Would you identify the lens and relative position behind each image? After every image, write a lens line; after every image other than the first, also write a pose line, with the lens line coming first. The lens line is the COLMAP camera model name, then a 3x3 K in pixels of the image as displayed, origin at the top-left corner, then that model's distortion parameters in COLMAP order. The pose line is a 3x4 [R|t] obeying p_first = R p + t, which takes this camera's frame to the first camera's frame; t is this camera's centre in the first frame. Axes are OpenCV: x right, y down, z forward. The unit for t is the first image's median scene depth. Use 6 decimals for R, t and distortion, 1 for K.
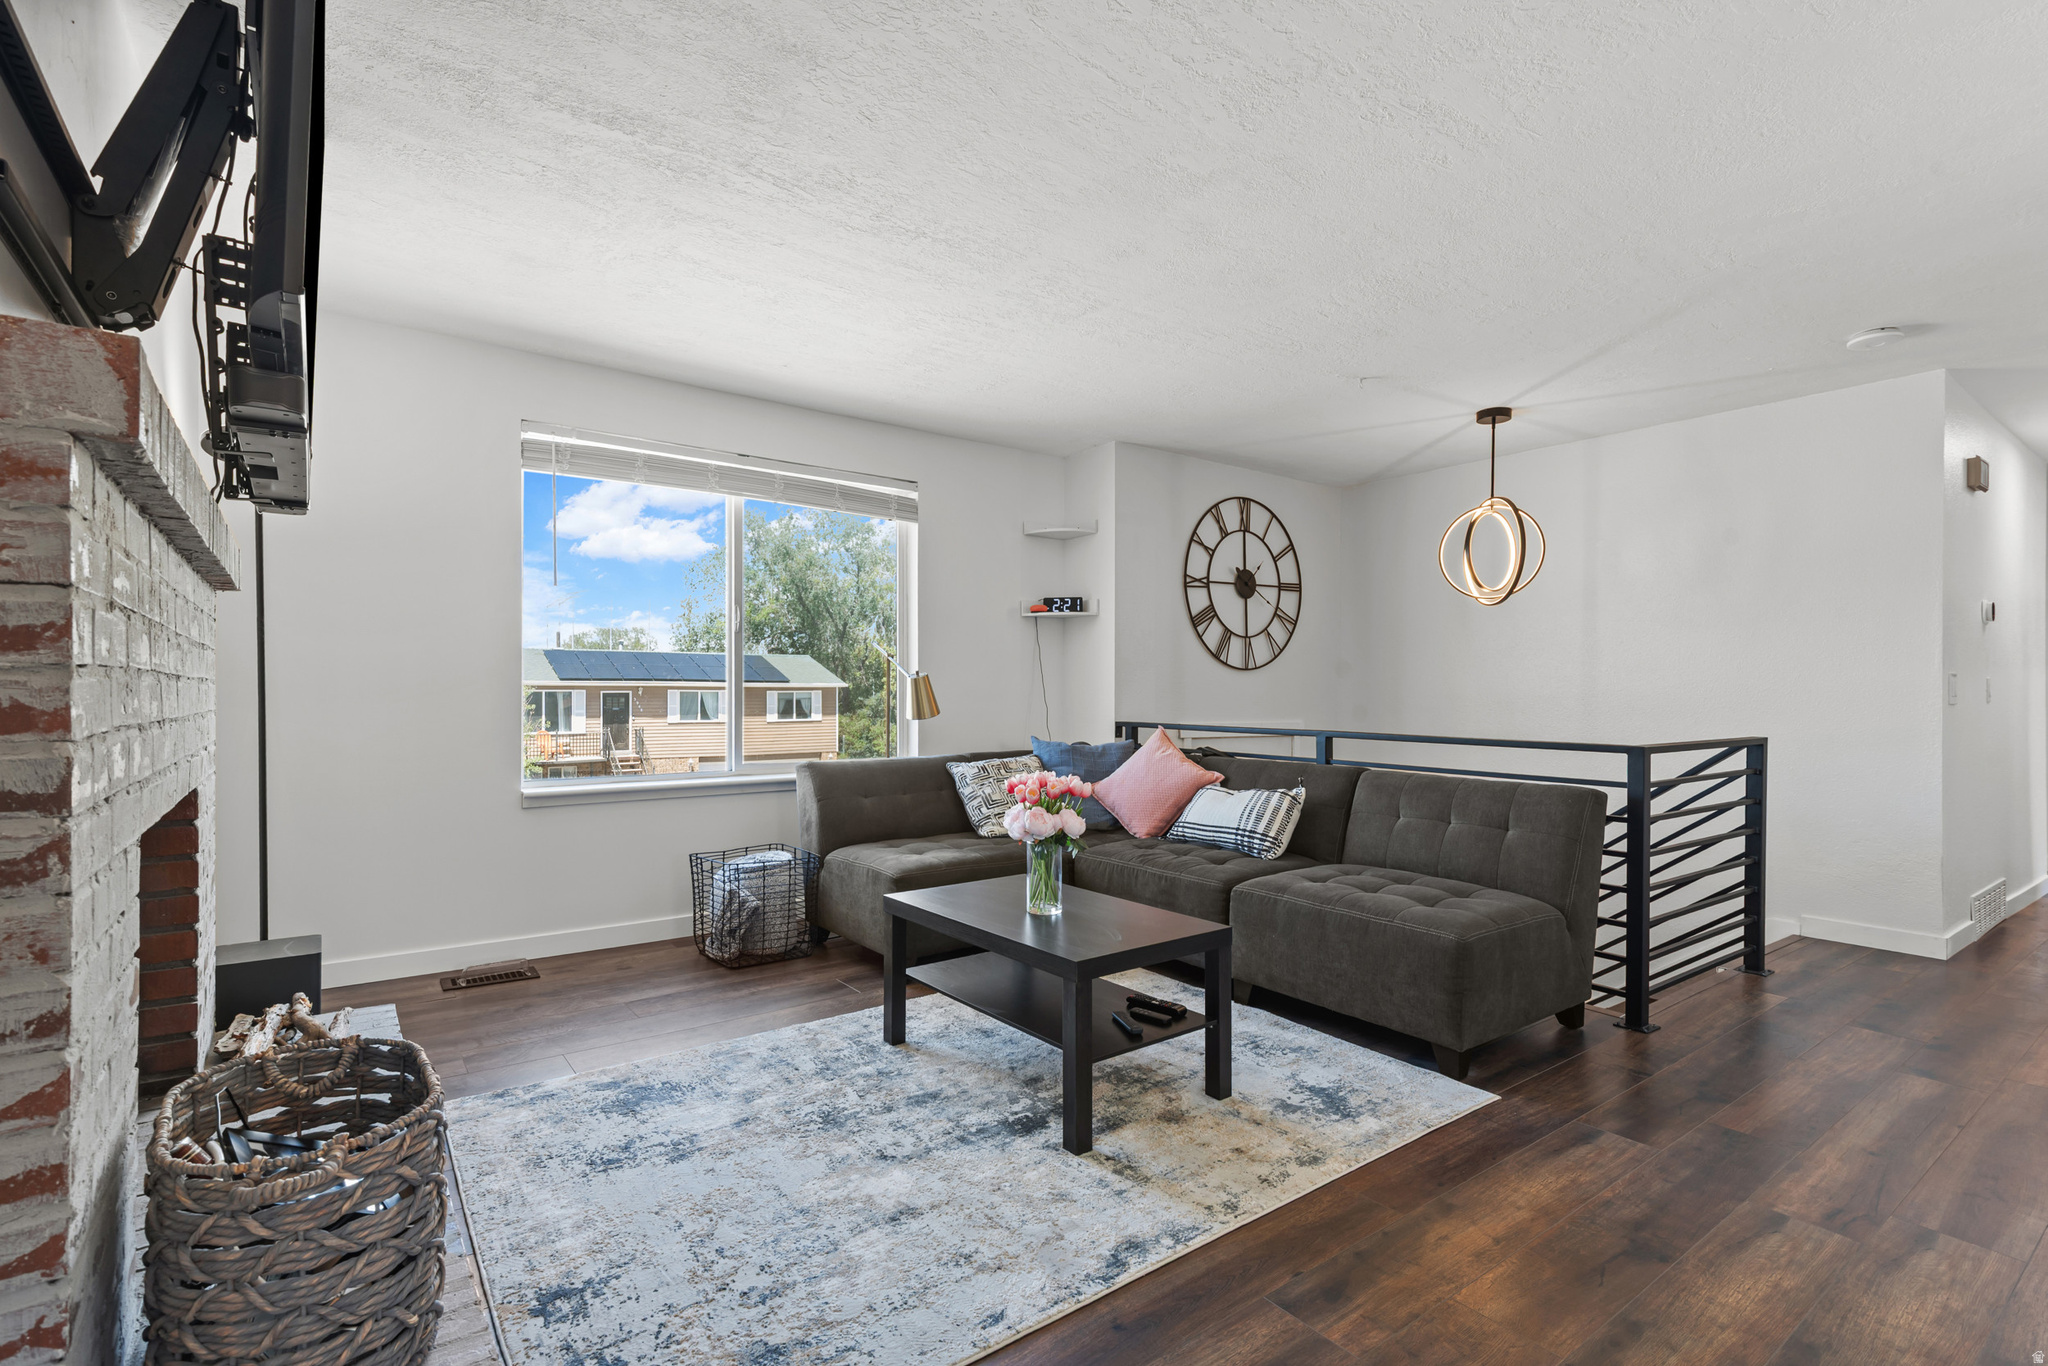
lens RADIAL K [[957.1, 0, 1024.0], [0, 957.1, 683.0], [0, 0, 1]] dist [0.023880, 0.000042]
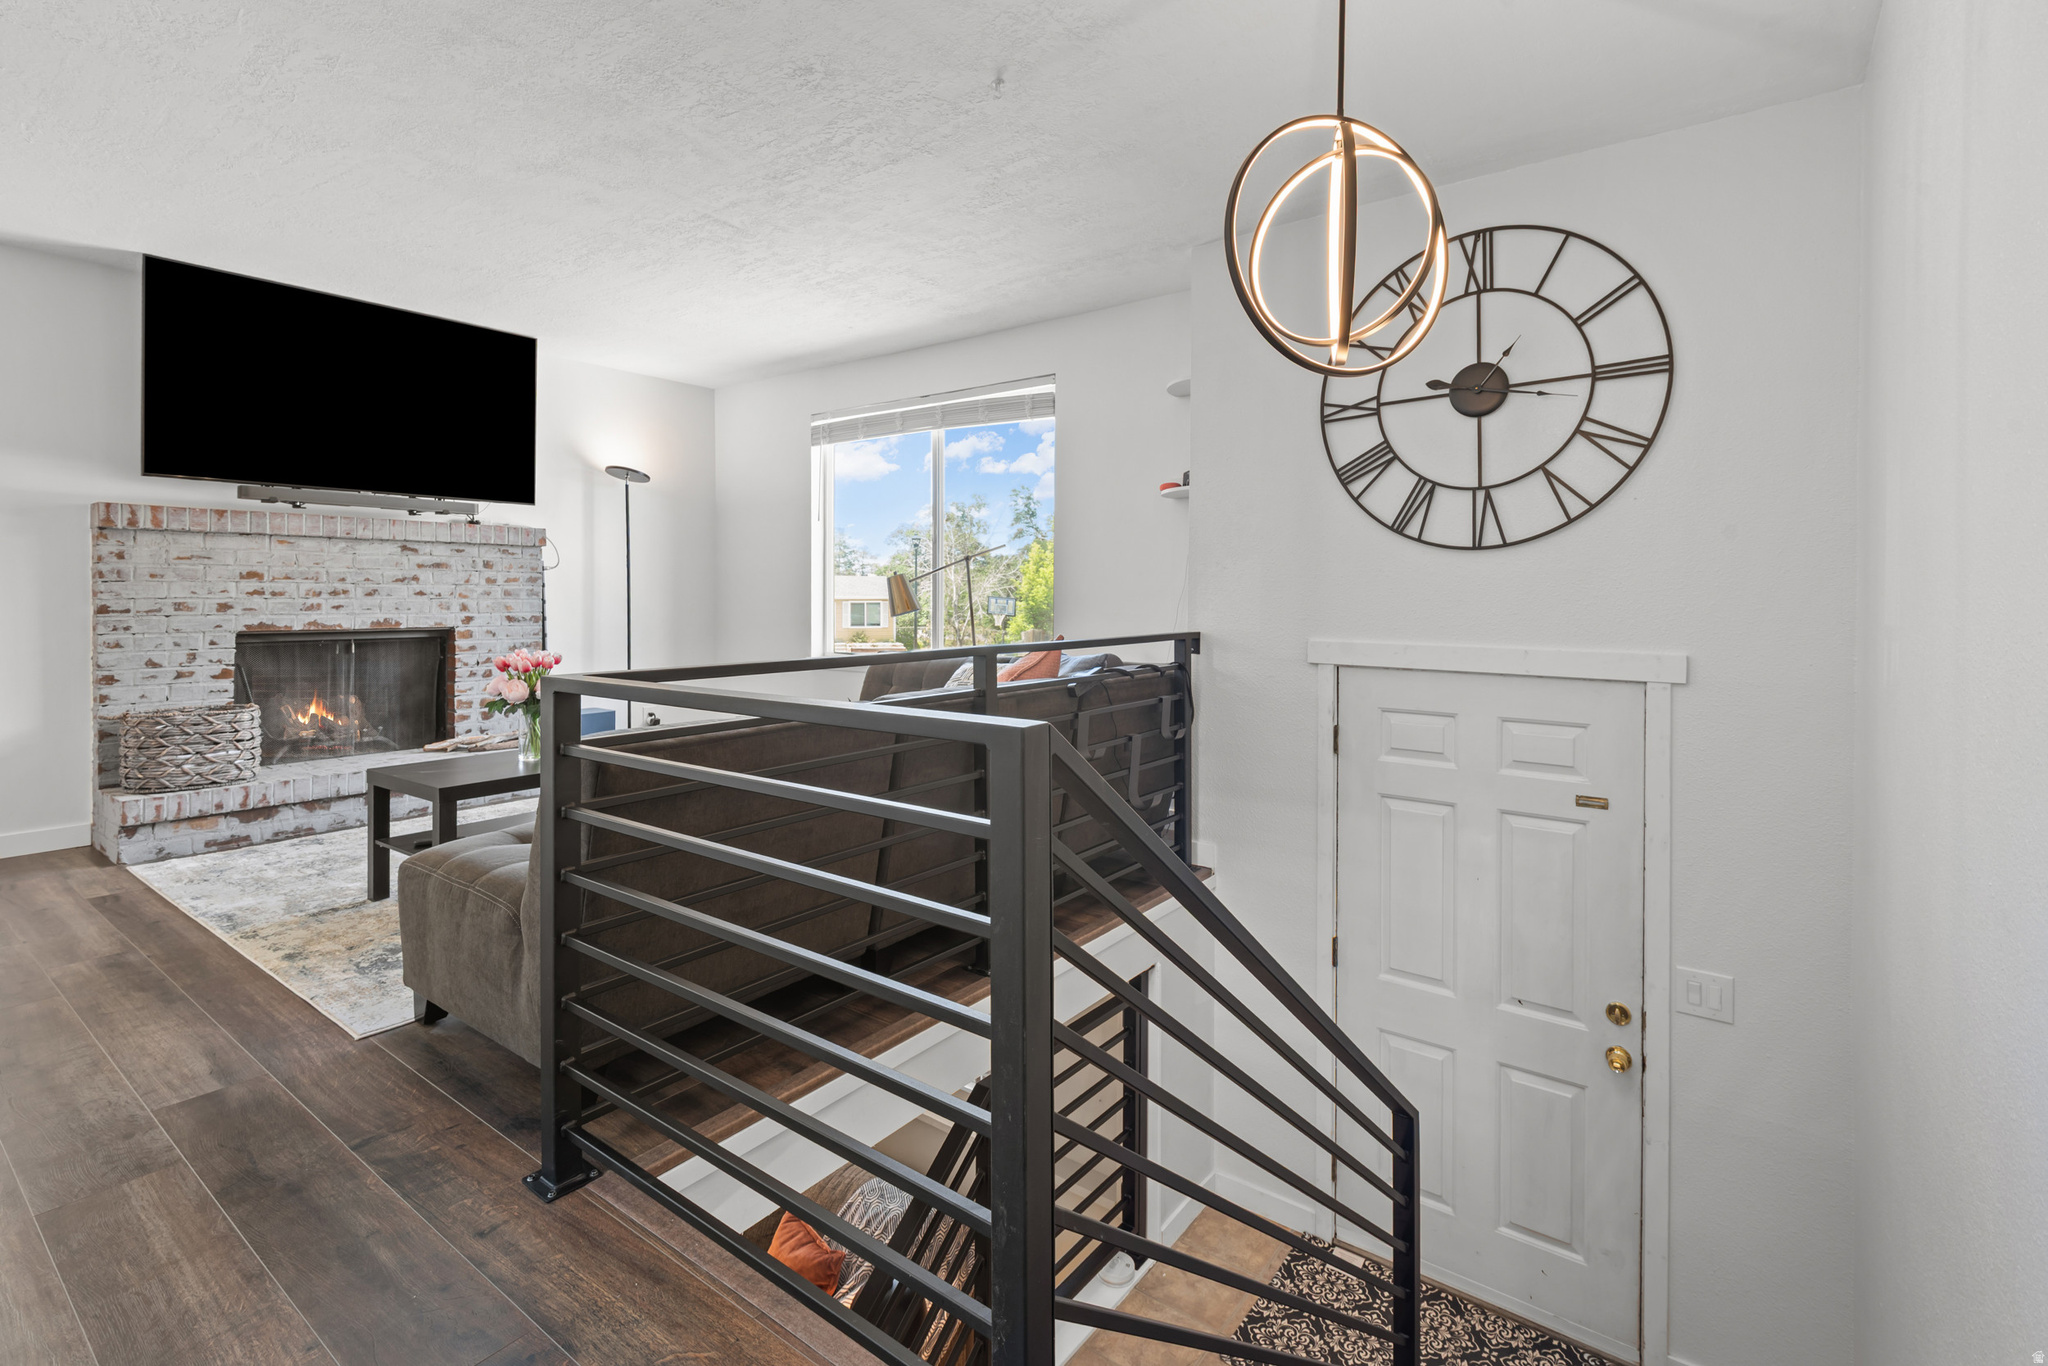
lens RADIAL K [[944.0, 0, 1021.3], [0, 944.0, 605.9], [0, 0, 1]] dist [0.010647, -0.000770]
pose [[0.276817, 0.007505, -0.960893, 0.733396], [0.007212, 0.999925, 0.009888, 0.011992], [0.960896, -0.009667, 0.276742, 0.658851]]
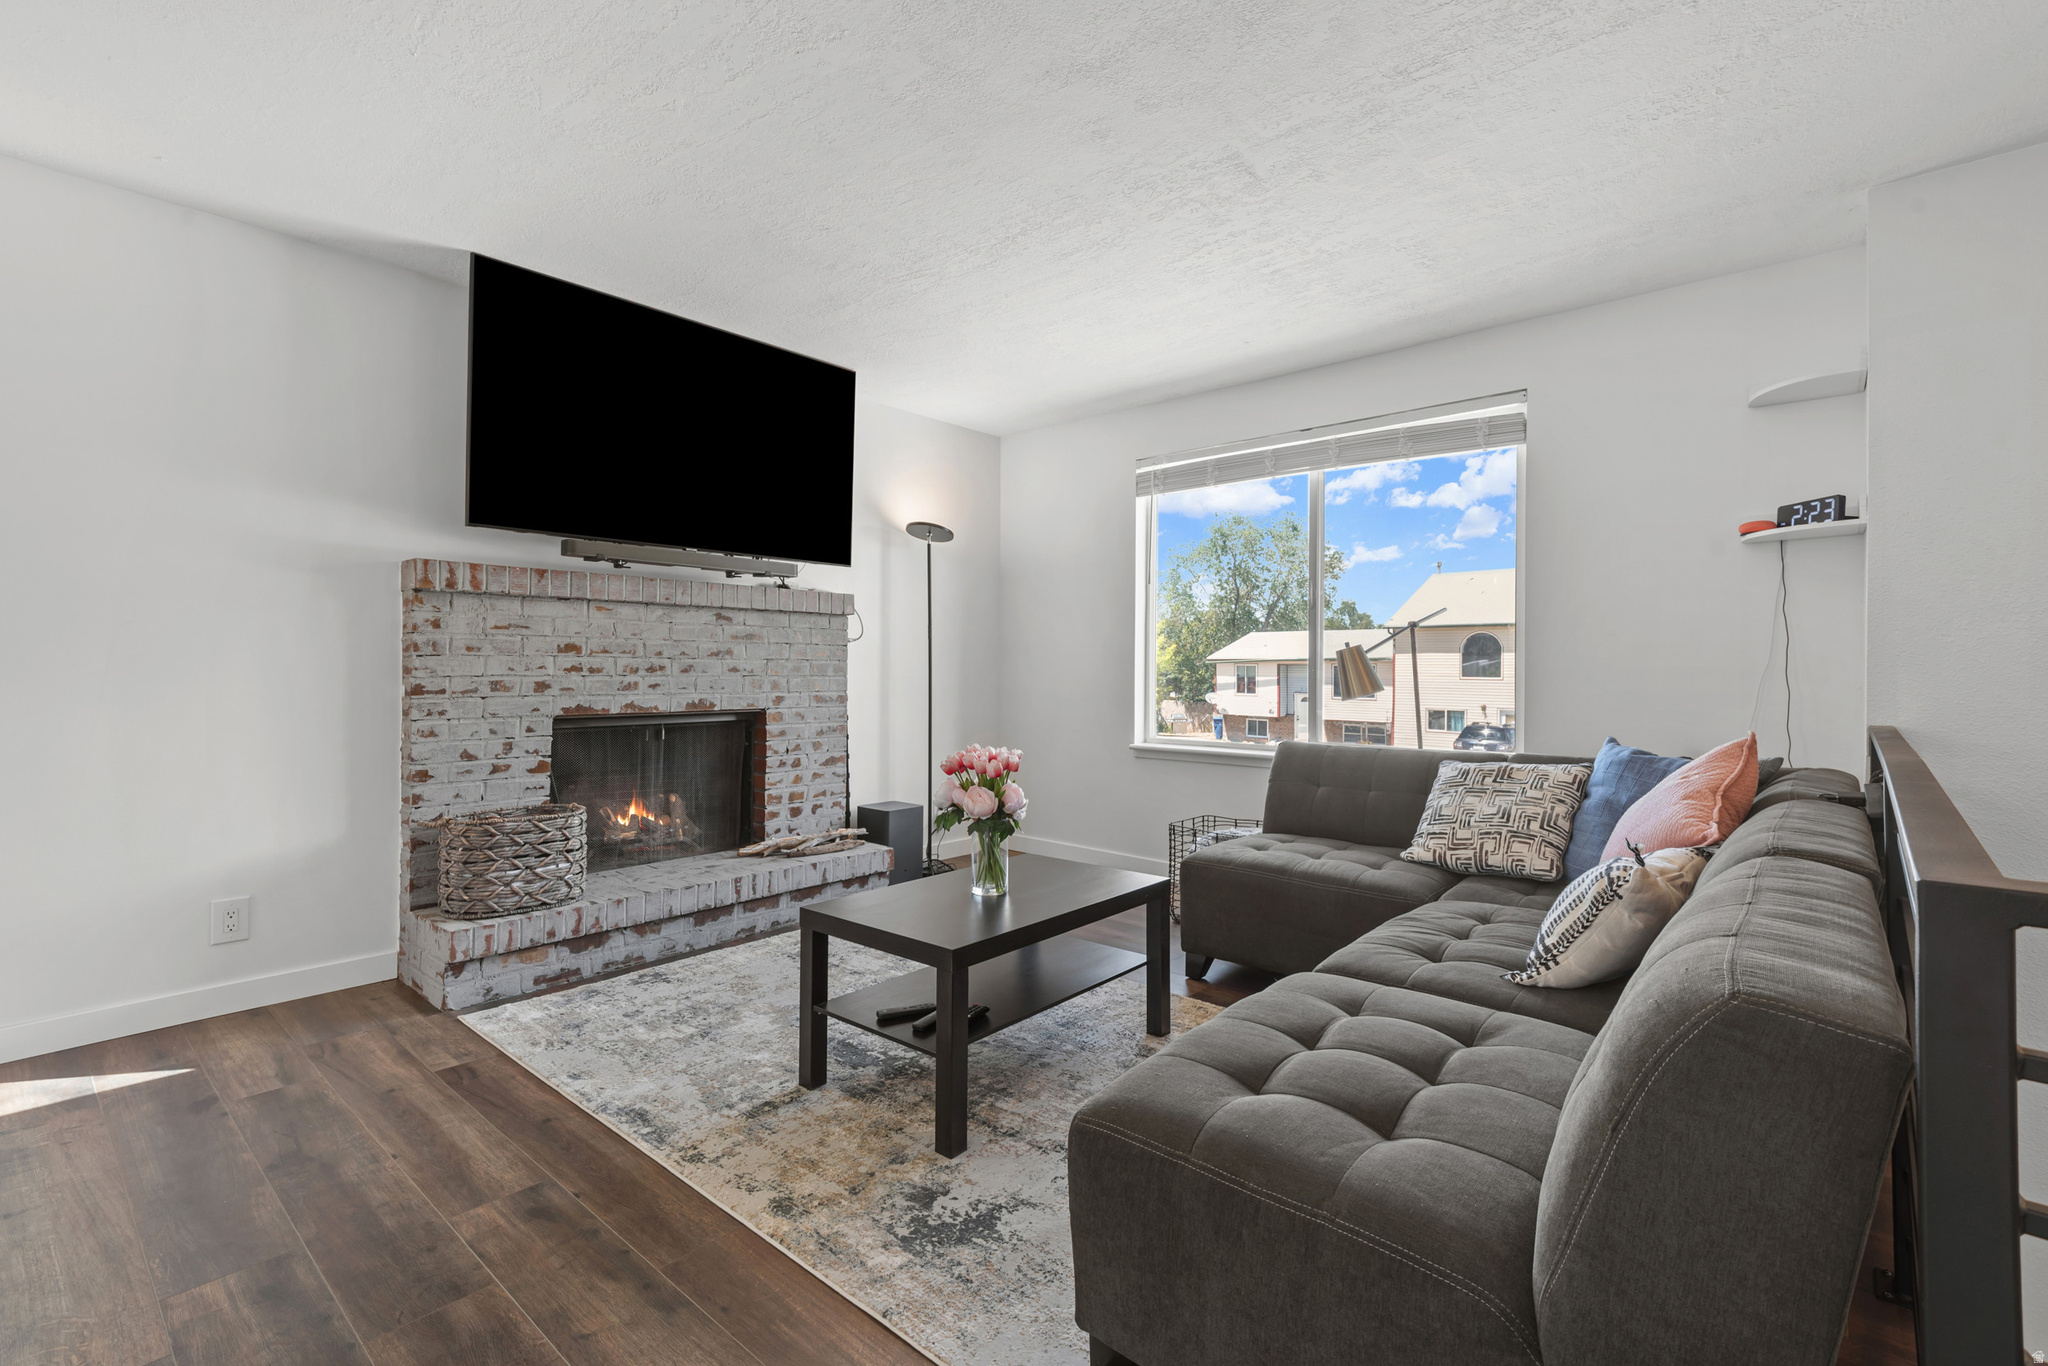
lens RADIAL K [[913.7, 0, 1025.5], [0, 913.7, 666.9], [0, 0, 1]] dist [0.037007, -0.010405]
pose [[0.204284, -0.006093, -0.978893, 0.480301], [0.007384, 0.999962, -0.004684, 0.007907], [0.978884, -0.006271, 0.204321, 0.436054]]
